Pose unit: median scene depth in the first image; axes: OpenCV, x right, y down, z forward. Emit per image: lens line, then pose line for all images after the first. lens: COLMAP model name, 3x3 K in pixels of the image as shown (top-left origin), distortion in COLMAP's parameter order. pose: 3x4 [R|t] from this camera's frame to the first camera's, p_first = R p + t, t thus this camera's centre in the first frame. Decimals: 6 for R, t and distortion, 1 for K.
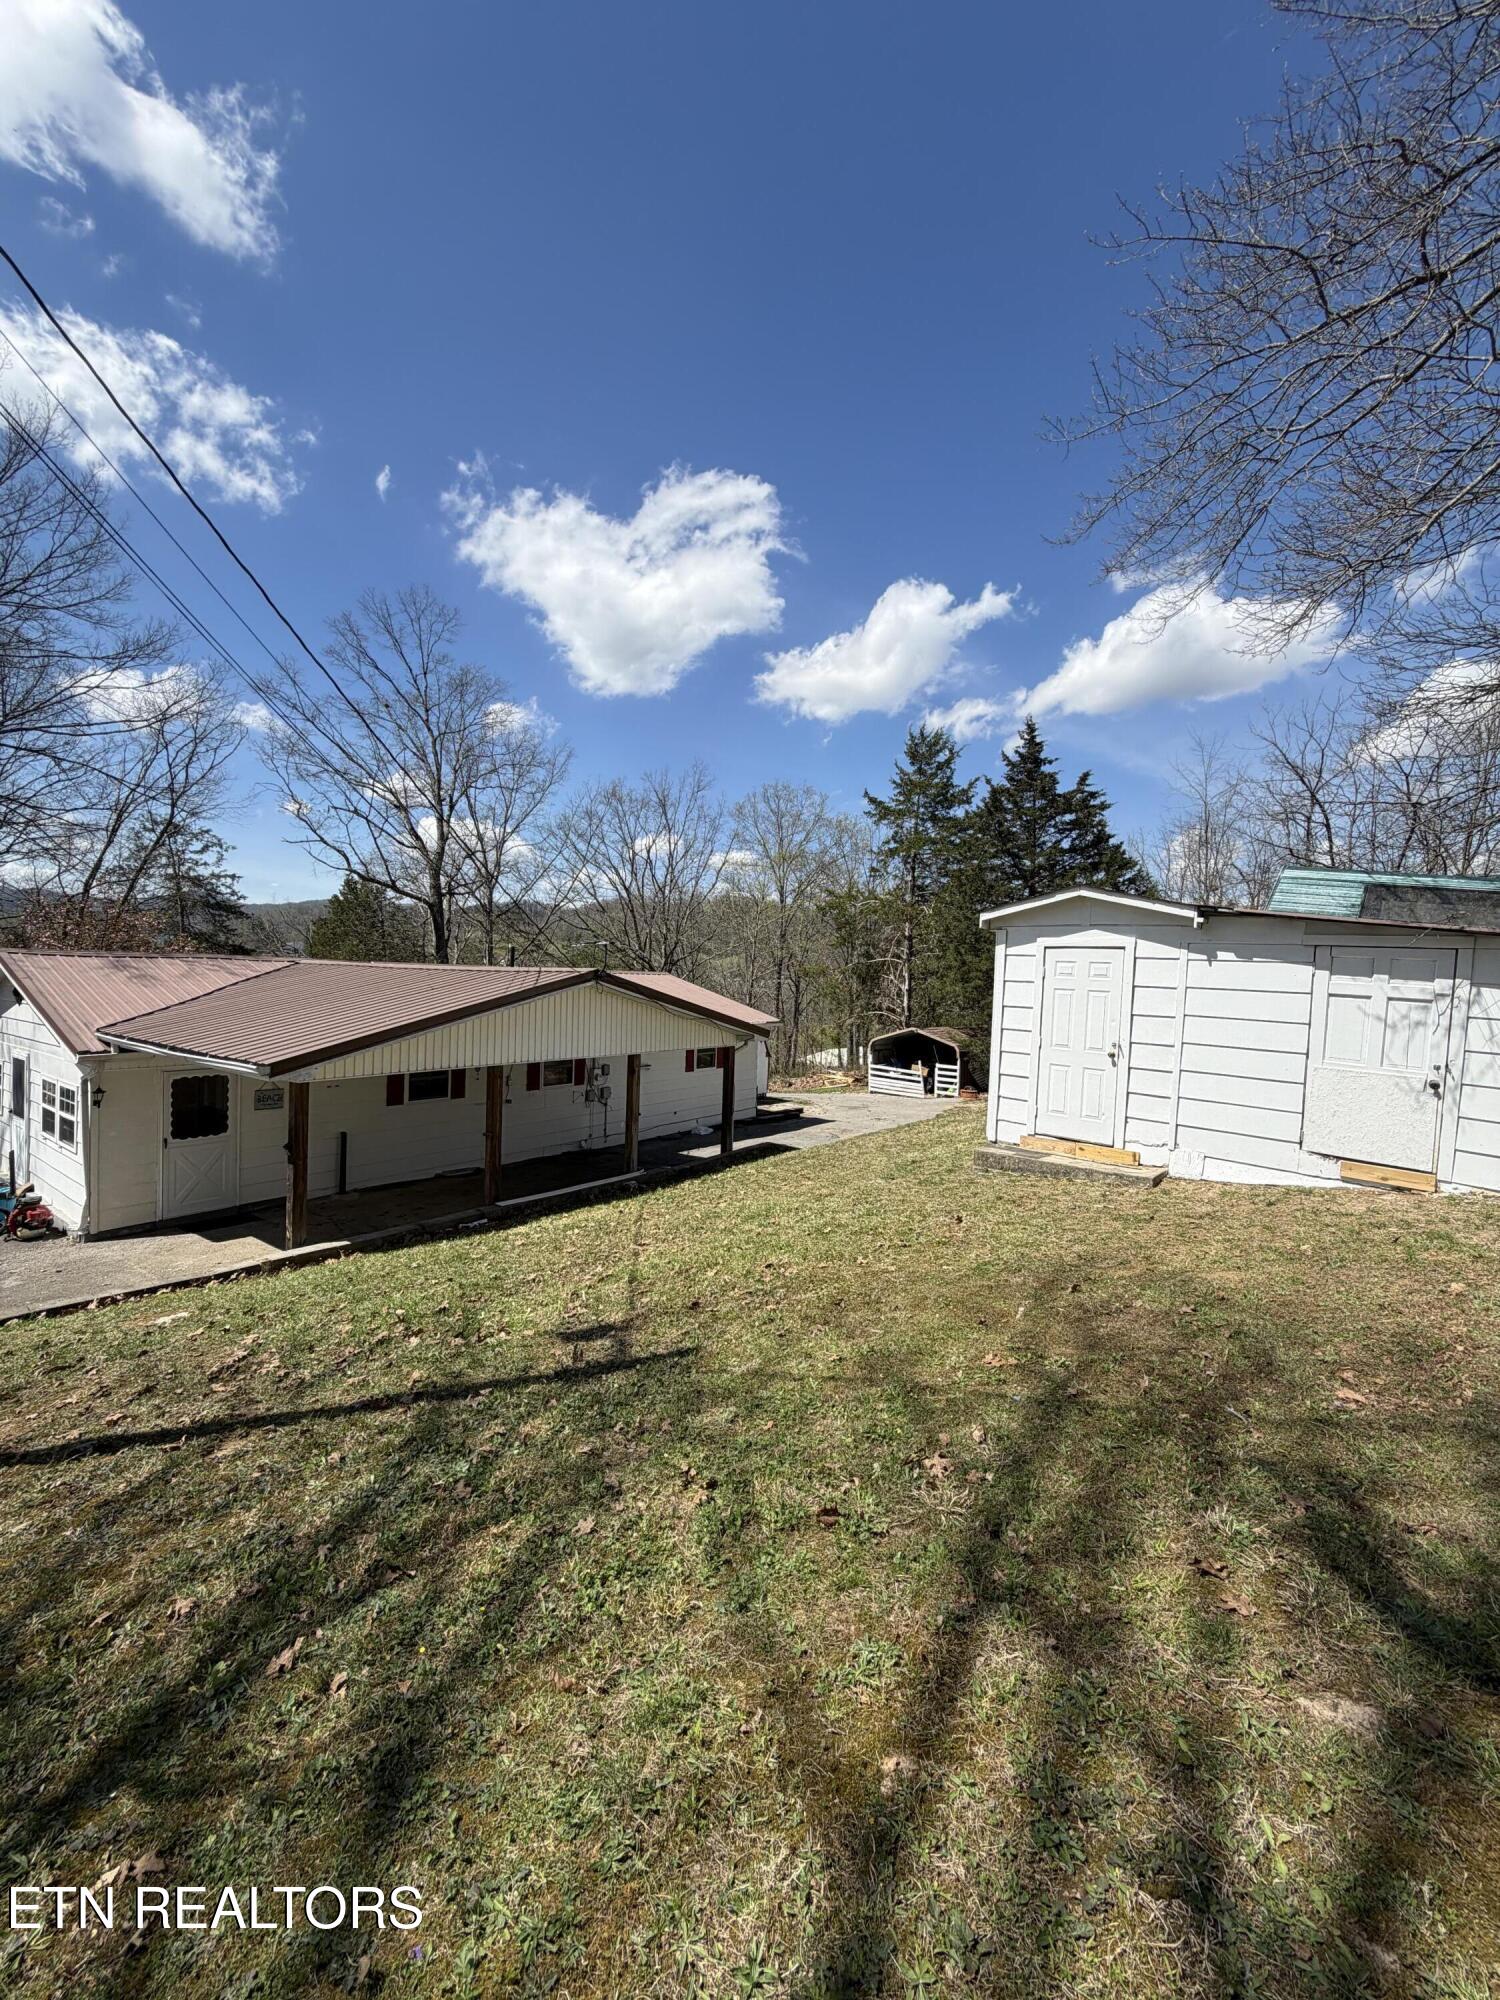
lens RADIAL K [[795.9, 0, 749.3], [0, 795.9, 992.5], [0, 0, 1]] dist [-0.001482, 0.000240]
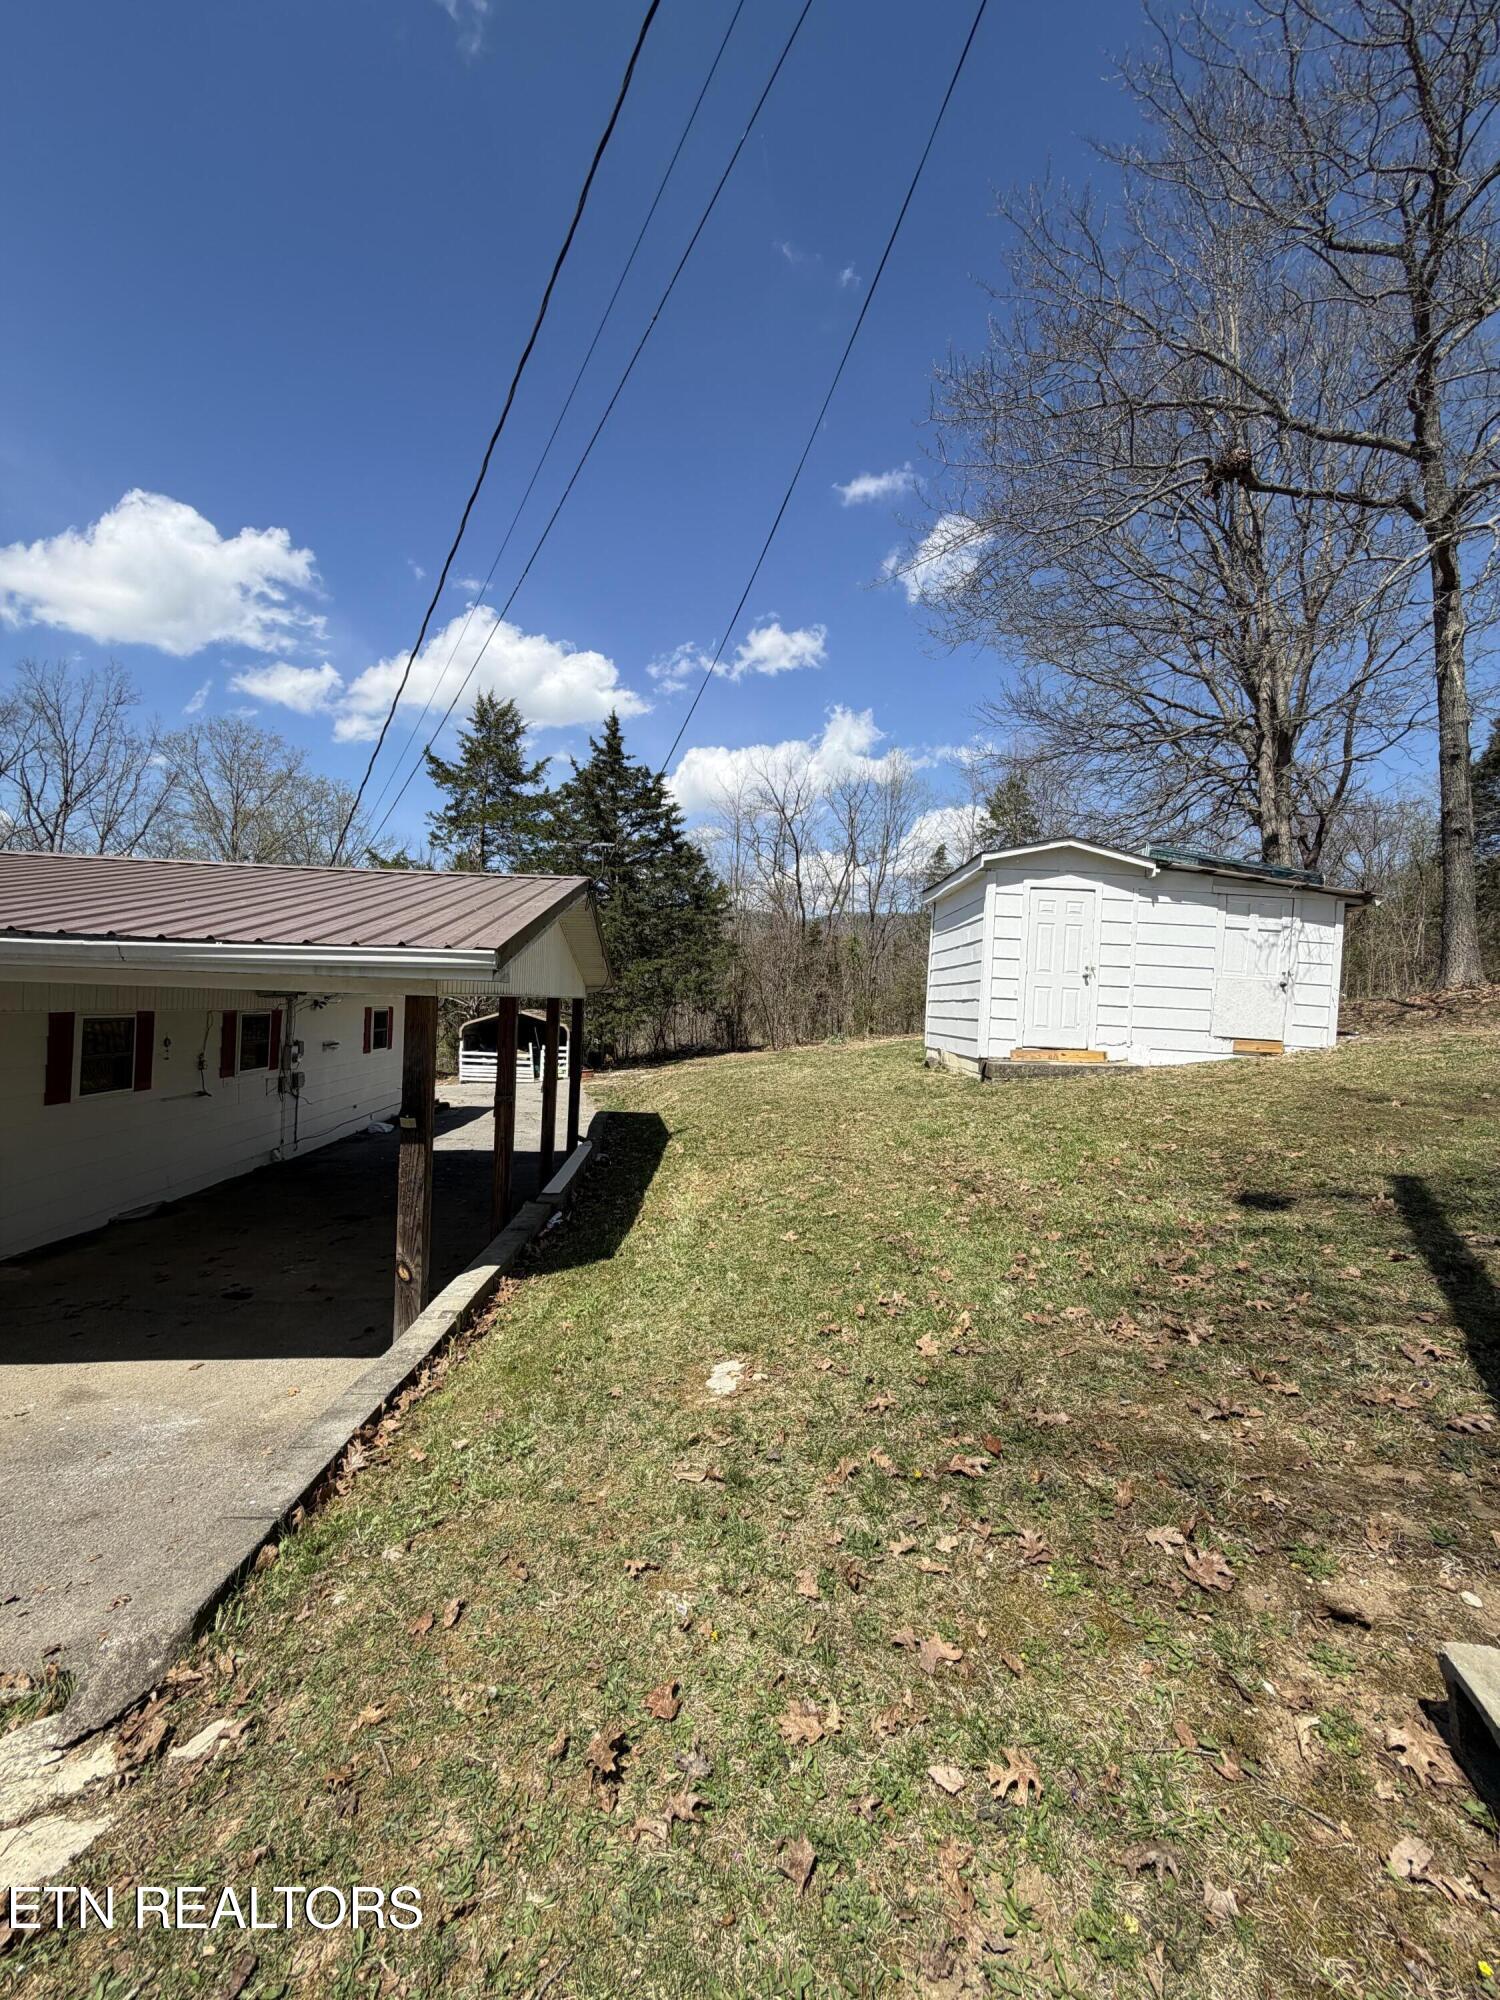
lens RADIAL K [[795.9, 0, 749.3], [0, 795.9, 992.5], [0, 0, 1]] dist [-0.001482, 0.000240]
pose [[0.740245, 0.005062, 0.672318, -0.731779], [0.000352, 0.999969, -0.007916, 0.108010], [-0.672337, 0.006096, 0.740220, 0.407645]]
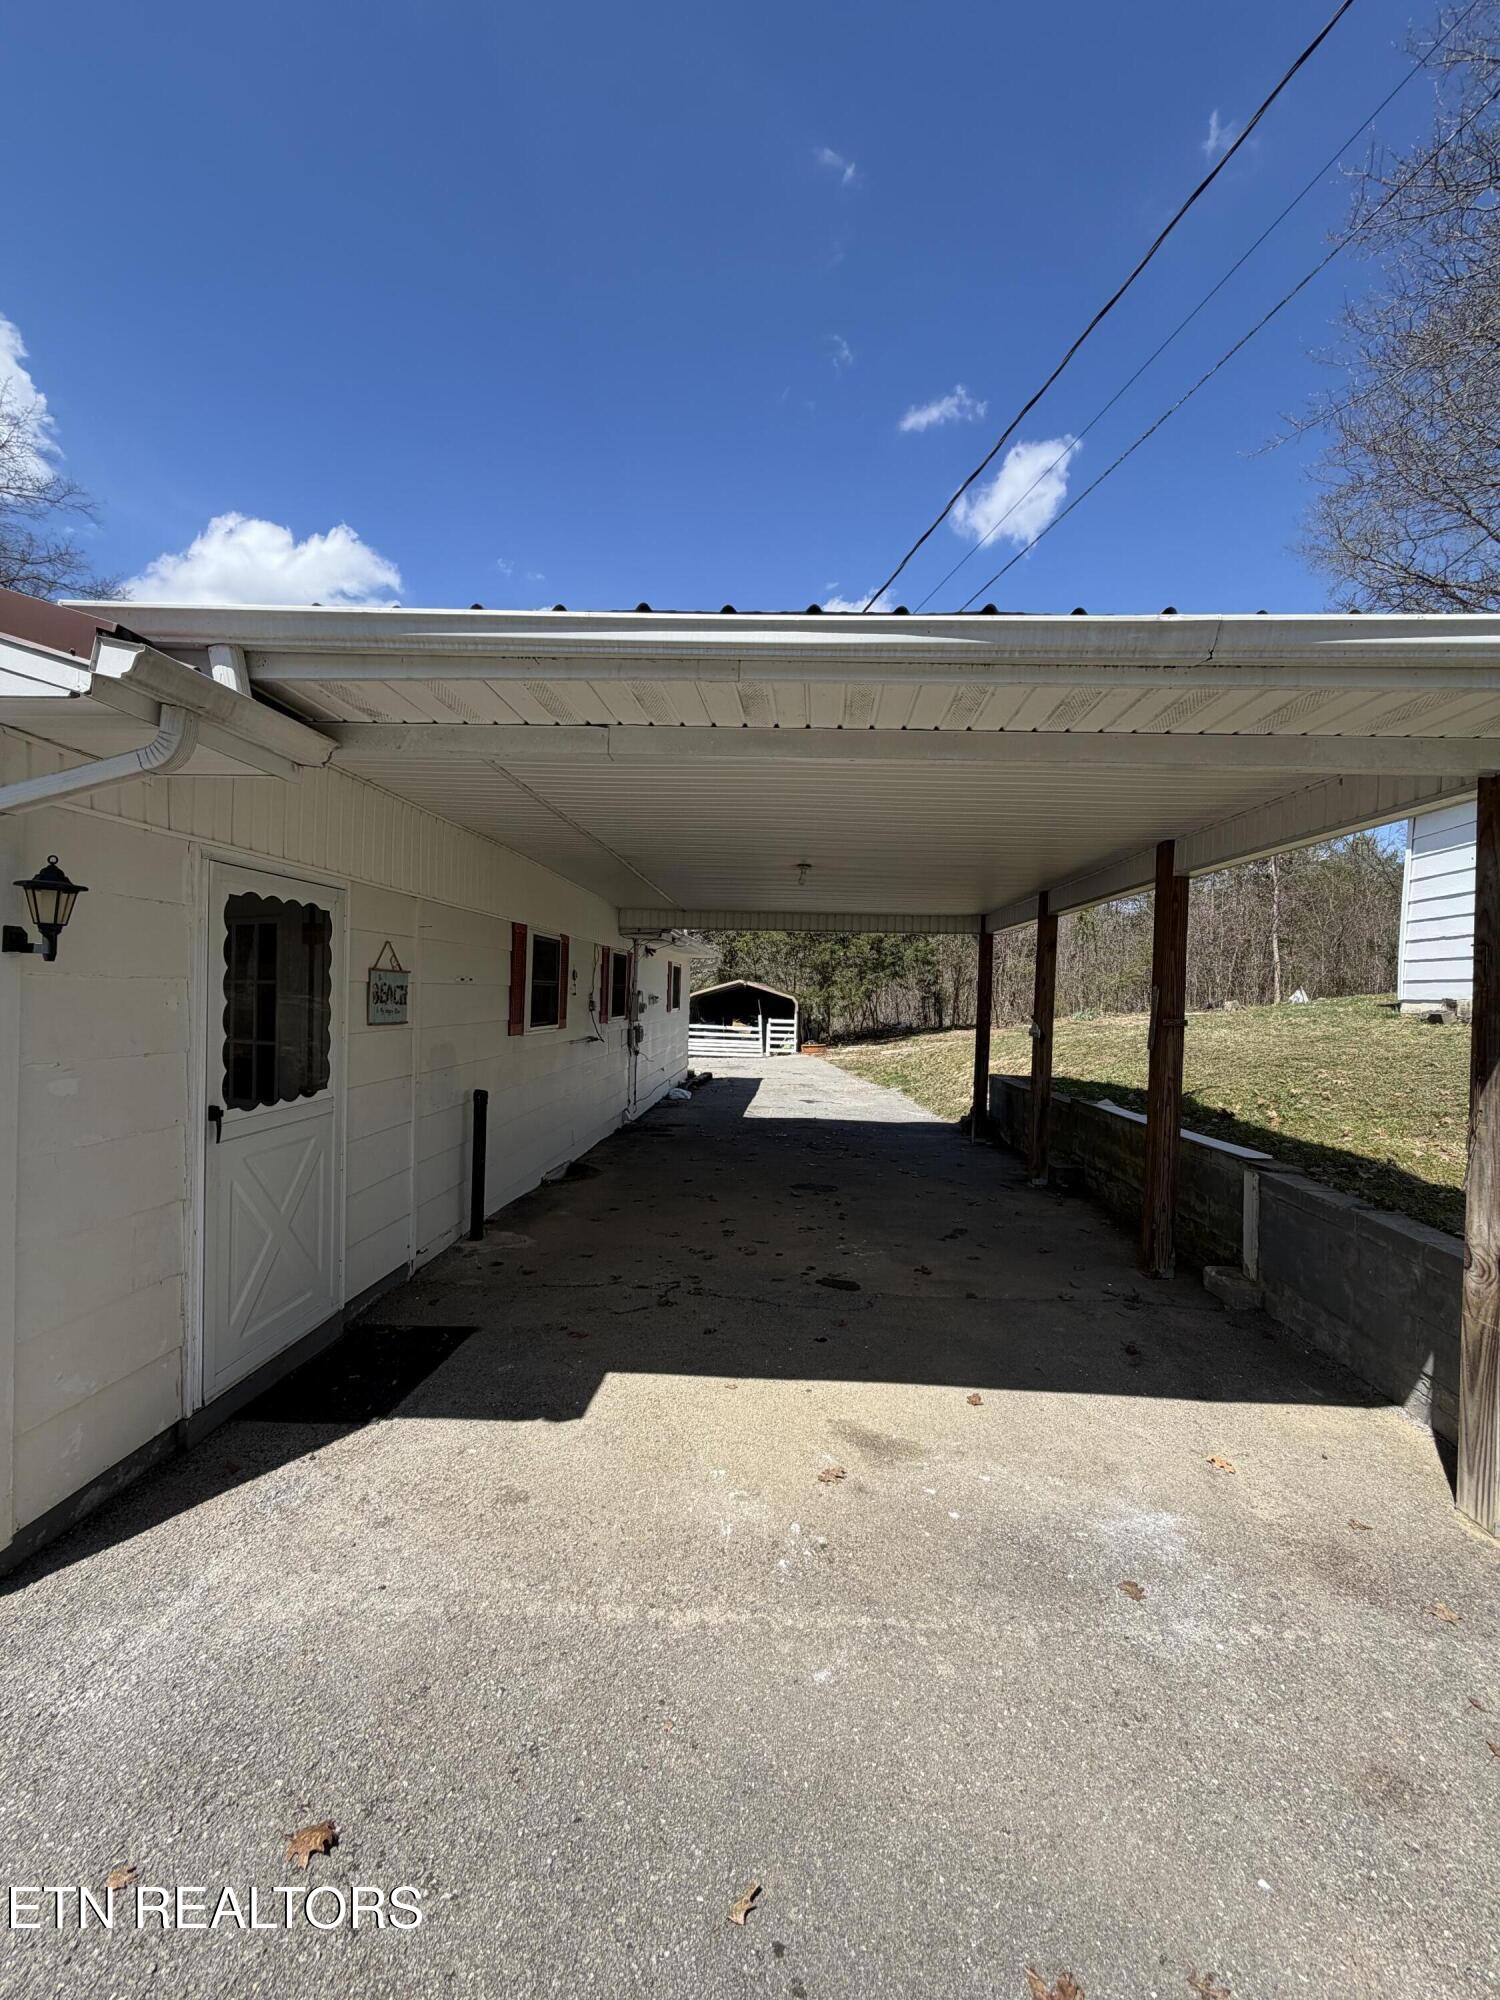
lens RADIAL K [[795.9, 0, 749.3], [0, 795.9, 992.5], [0, 0, 1]] dist [-0.001482, 0.000240]
pose [[0.830119, -0.002673, 0.557579, -0.934801], [0.000509, 0.999992, 0.004036, 0.183107], [-0.557585, -0.003066, 0.830114, 0.858565]]
